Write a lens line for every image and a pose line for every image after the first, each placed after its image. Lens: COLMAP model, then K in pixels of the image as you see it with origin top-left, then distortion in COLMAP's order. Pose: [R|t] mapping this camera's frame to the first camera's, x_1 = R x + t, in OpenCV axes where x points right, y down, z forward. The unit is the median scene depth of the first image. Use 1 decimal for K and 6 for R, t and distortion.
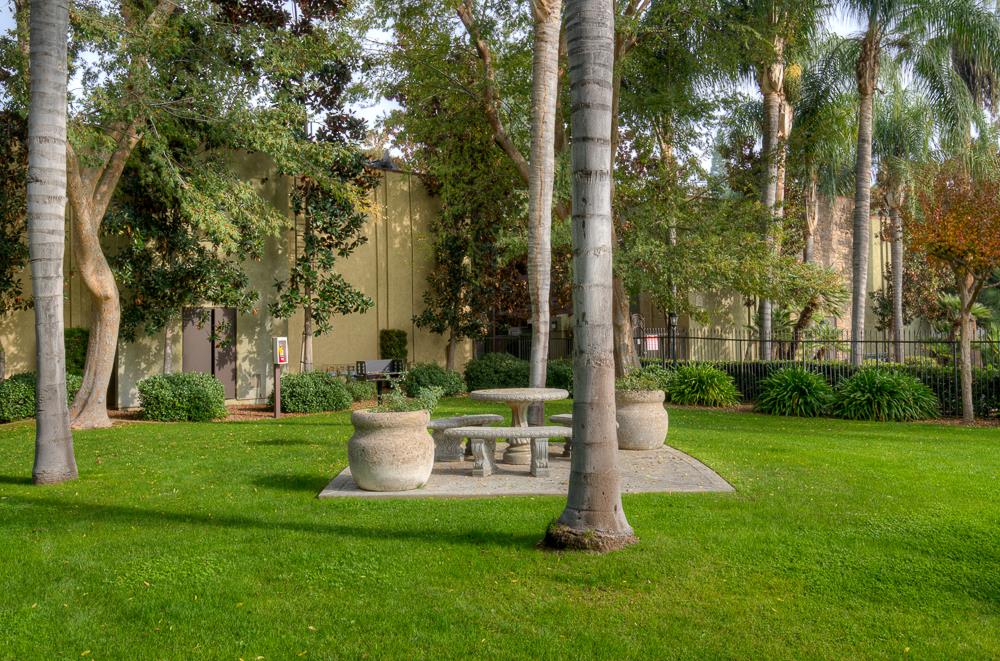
lens RADIAL K [[880.7, 0, 498.8], [0, 880.7, 334.8], [0, 0, 1]] dist [0.033938, 0.003572]
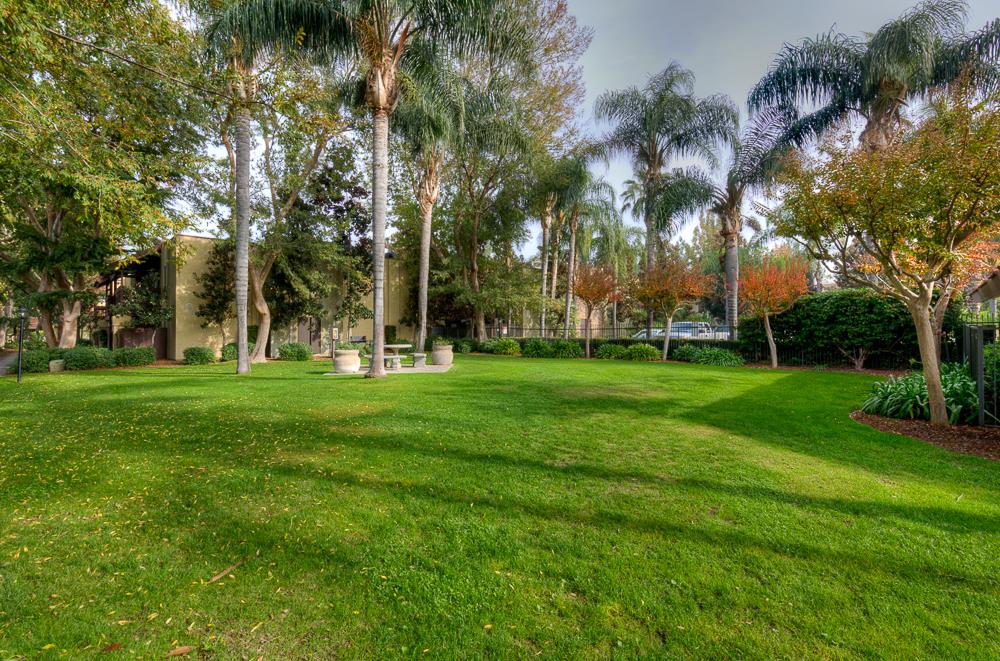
lens RADIAL K [[430.3, 0, 502.8], [0, 430.3, 321.8], [0, 0, 1]] dist [0.000042, 0.000000]
pose [[0.997348, -0.002846, 0.072725, 0.149933], [0.003700, 0.999926, -0.011601, -0.000702], [-0.072687, 0.011839, 0.997285, -0.288611]]
